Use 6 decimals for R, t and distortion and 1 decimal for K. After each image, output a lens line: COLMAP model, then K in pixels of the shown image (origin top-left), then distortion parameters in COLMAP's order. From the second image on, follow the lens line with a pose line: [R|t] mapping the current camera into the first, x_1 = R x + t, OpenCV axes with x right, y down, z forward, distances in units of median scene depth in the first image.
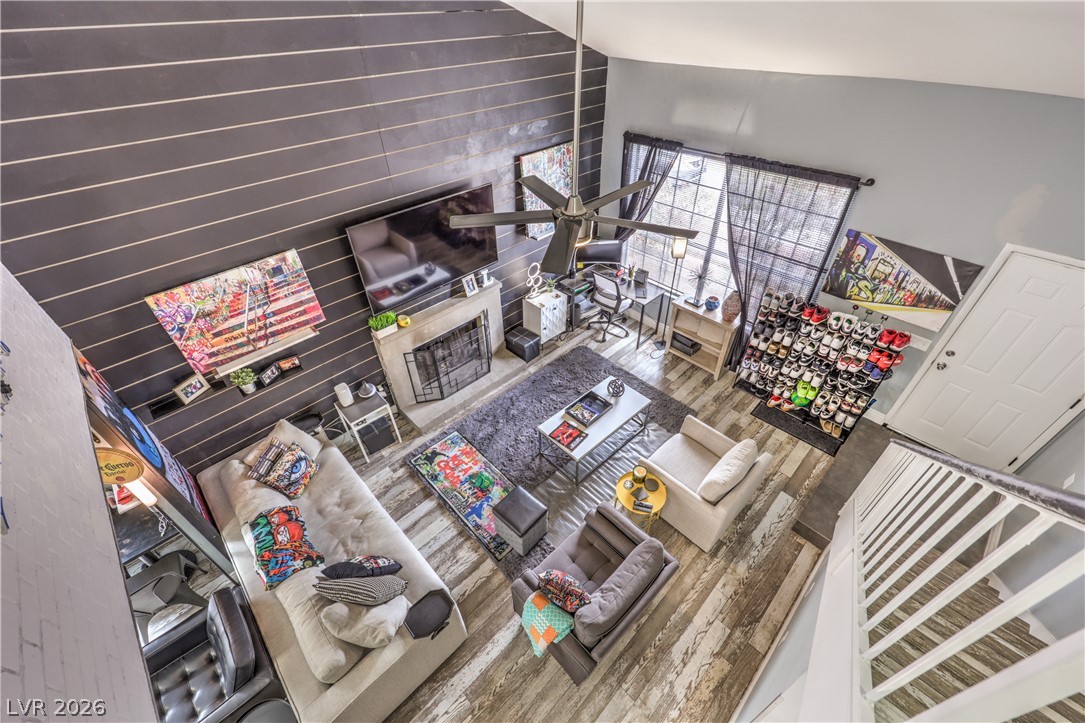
lens RADIAL K [[435.5, 0, 549.5], [0, 435.5, 359.2], [0, 0, 1]] dist [0.000660, -0.000137]
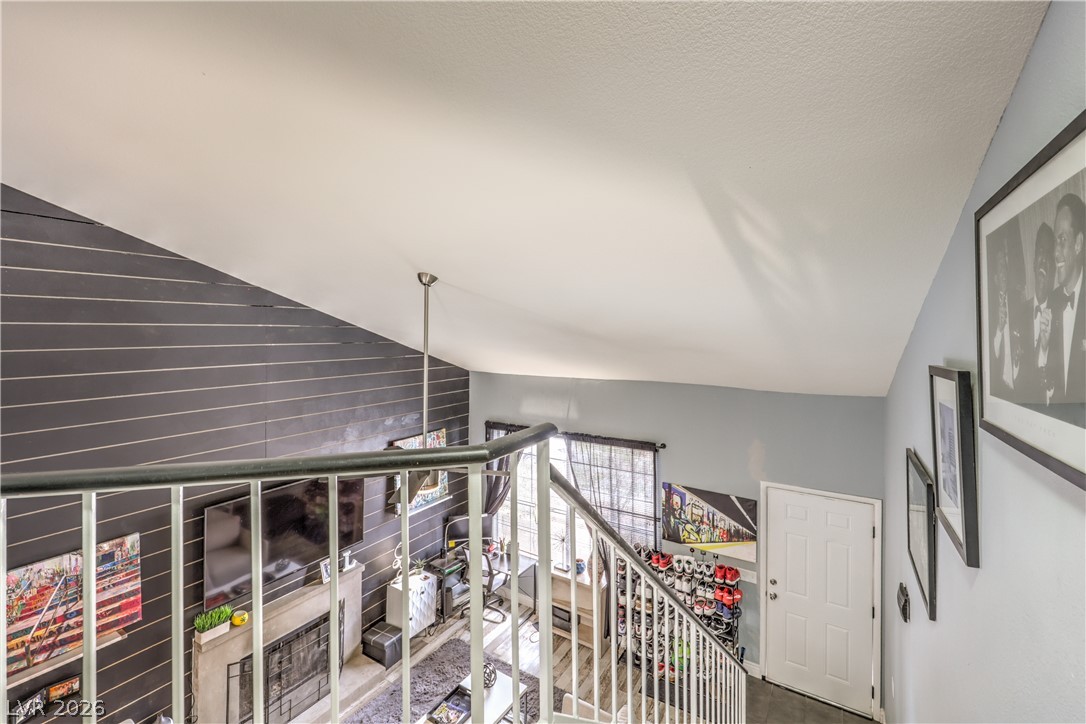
lens RADIAL K [[450.9, 0, 544.2], [0, 450.9, 335.5], [0, 0, 1]] dist [0.000531, -0.000125]
pose [[0.972702, 0.015829, 0.231519, 0.042066], [0.135318, 0.771806, -0.621293, 0.120372], [-0.188522, 0.635661, 0.748595, -0.156822]]
